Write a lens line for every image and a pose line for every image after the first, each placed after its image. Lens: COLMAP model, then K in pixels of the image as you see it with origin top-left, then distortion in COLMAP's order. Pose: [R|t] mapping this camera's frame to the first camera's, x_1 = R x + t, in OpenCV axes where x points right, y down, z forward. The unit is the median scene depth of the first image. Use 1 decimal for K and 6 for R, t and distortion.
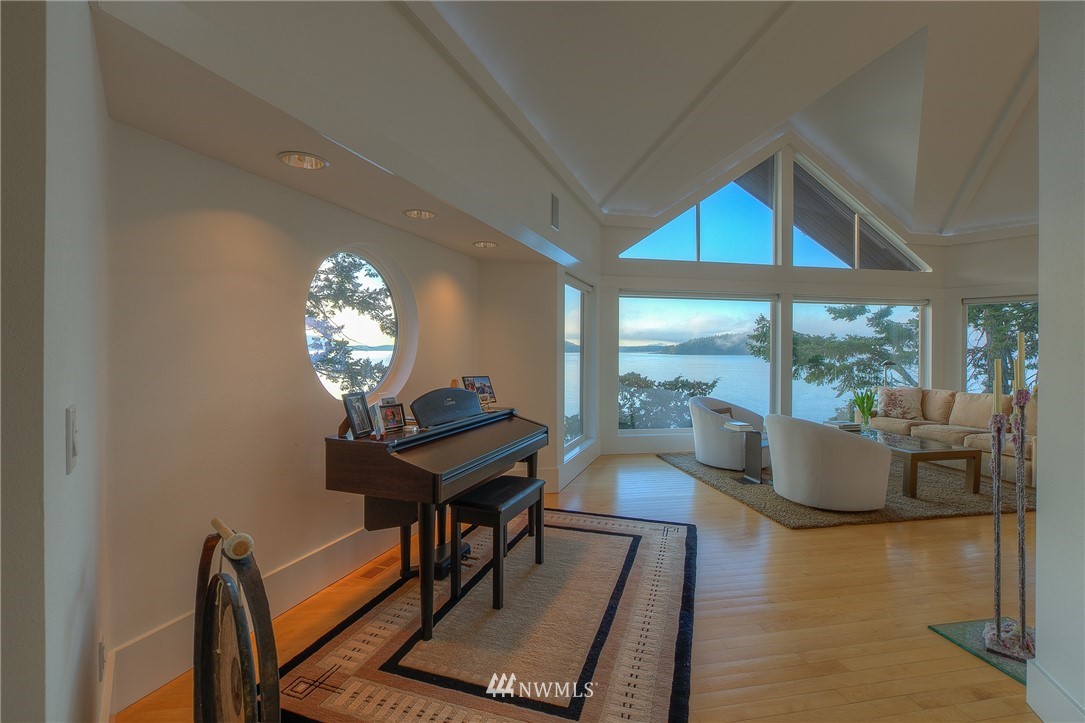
lens RADIAL K [[481.4, 0, 543.1], [0, 481.4, 353.3], [0, 0, 1]] dist [-0.003479, -0.000627]
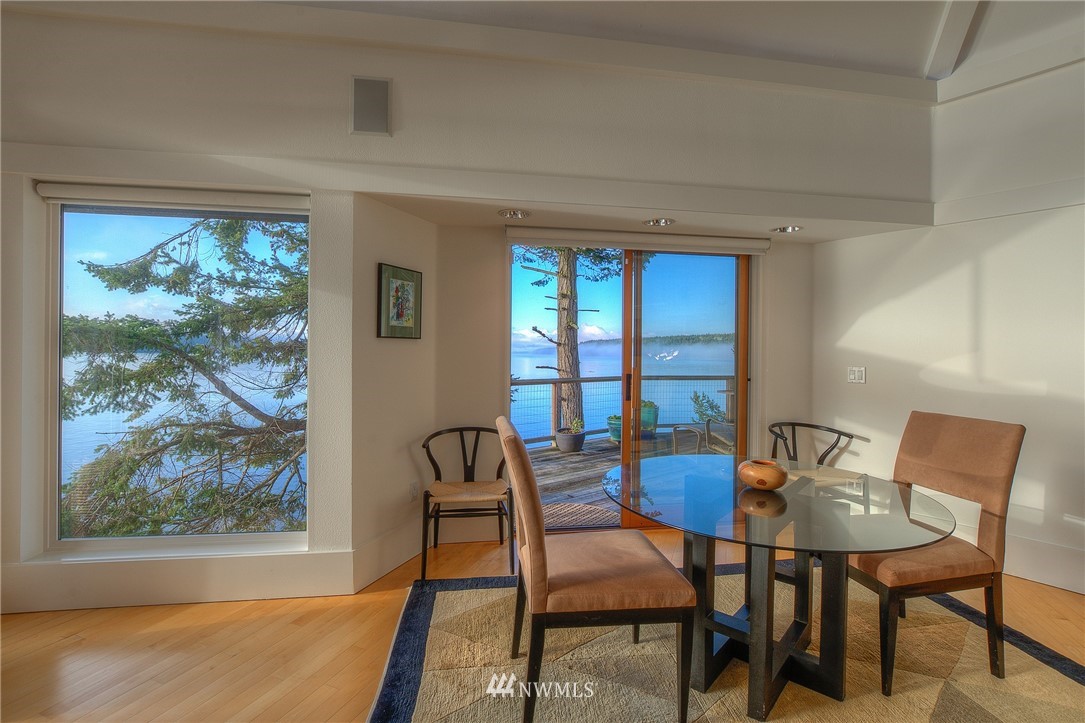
lens RADIAL K [[481.4, 0, 543.1], [0, 481.4, 353.3], [0, 0, 1]] dist [-0.003479, -0.000627]
pose [[0.527122, 0.000313, 0.849790, 0.782305], [-0.003637, 0.999992, 0.001887, 0.007809], [-0.849782, -0.004085, 0.527119, 0.522060]]
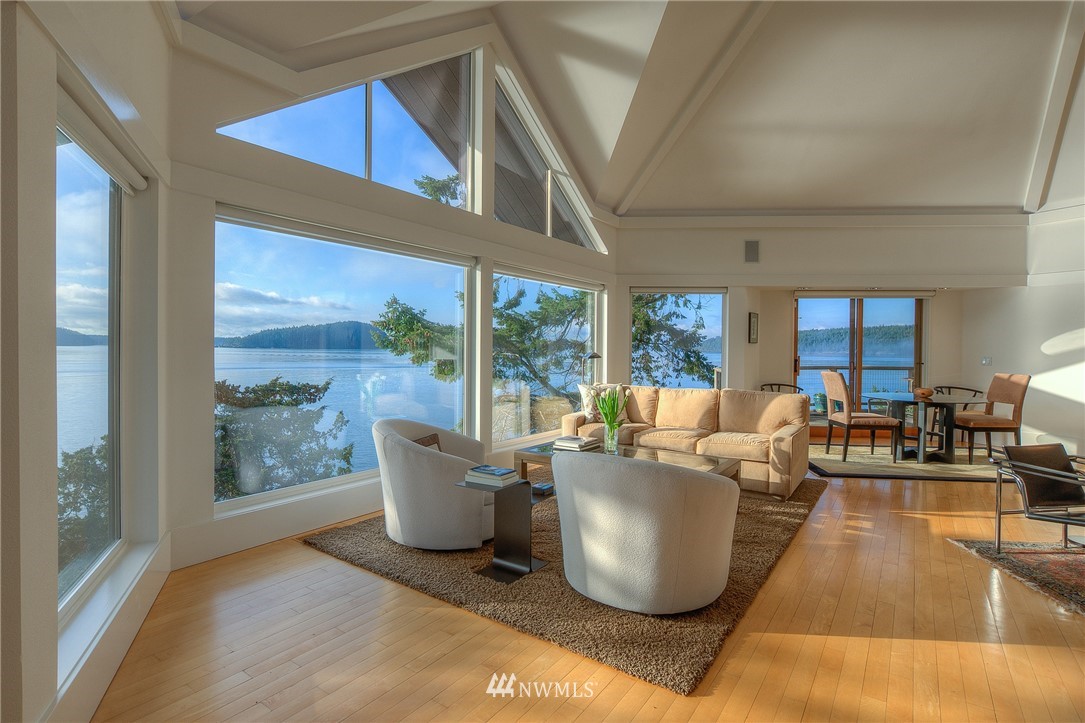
lens RADIAL K [[536.8, 0, 541.7], [0, 536.8, 357.1], [0, 0, 1]] dist [-0.006753, -0.000703]
pose [[0.710656, -0.011456, 0.703446, 0.015847], [-0.002394, 0.999822, 0.018702, 0.005461], [-0.703535, -0.014975, 0.710503, 0.377904]]
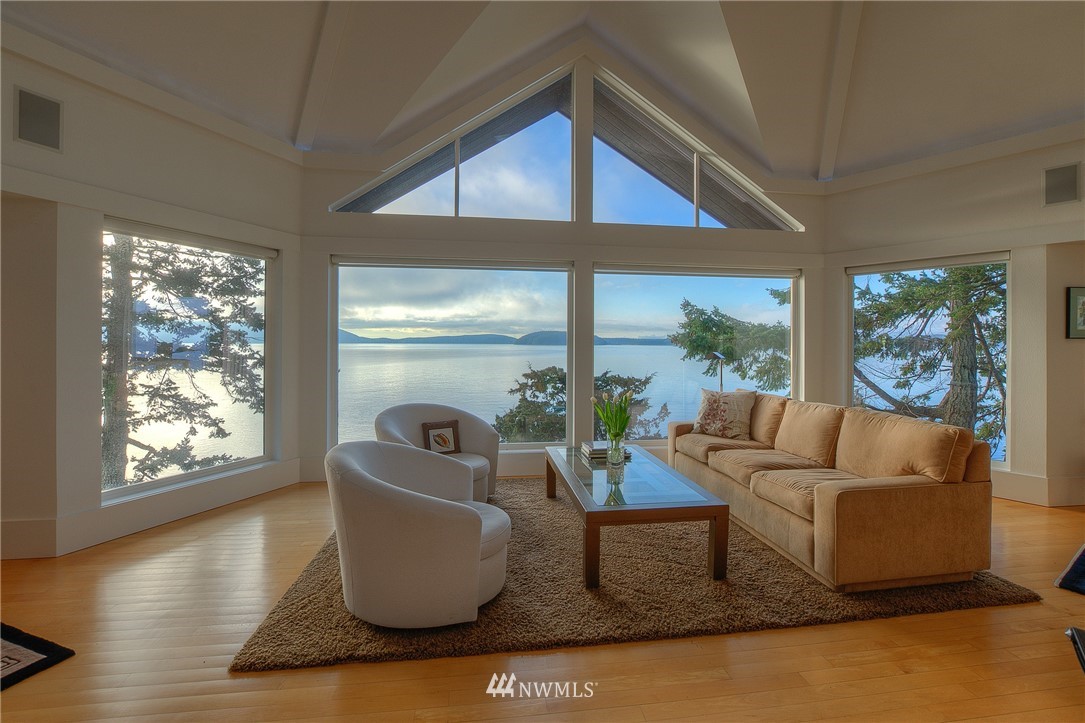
lens RADIAL K [[486.8, 0, 544.5], [0, 486.8, 341.2], [0, 0, 1]] dist [-0.014611, -0.000020]
pose [[0.998863, -0.000269, -0.047678, 0.460041], [-0.000211, 0.999949, -0.010061, 0.005173], [0.047679, 0.010059, 0.998812, 0.254242]]
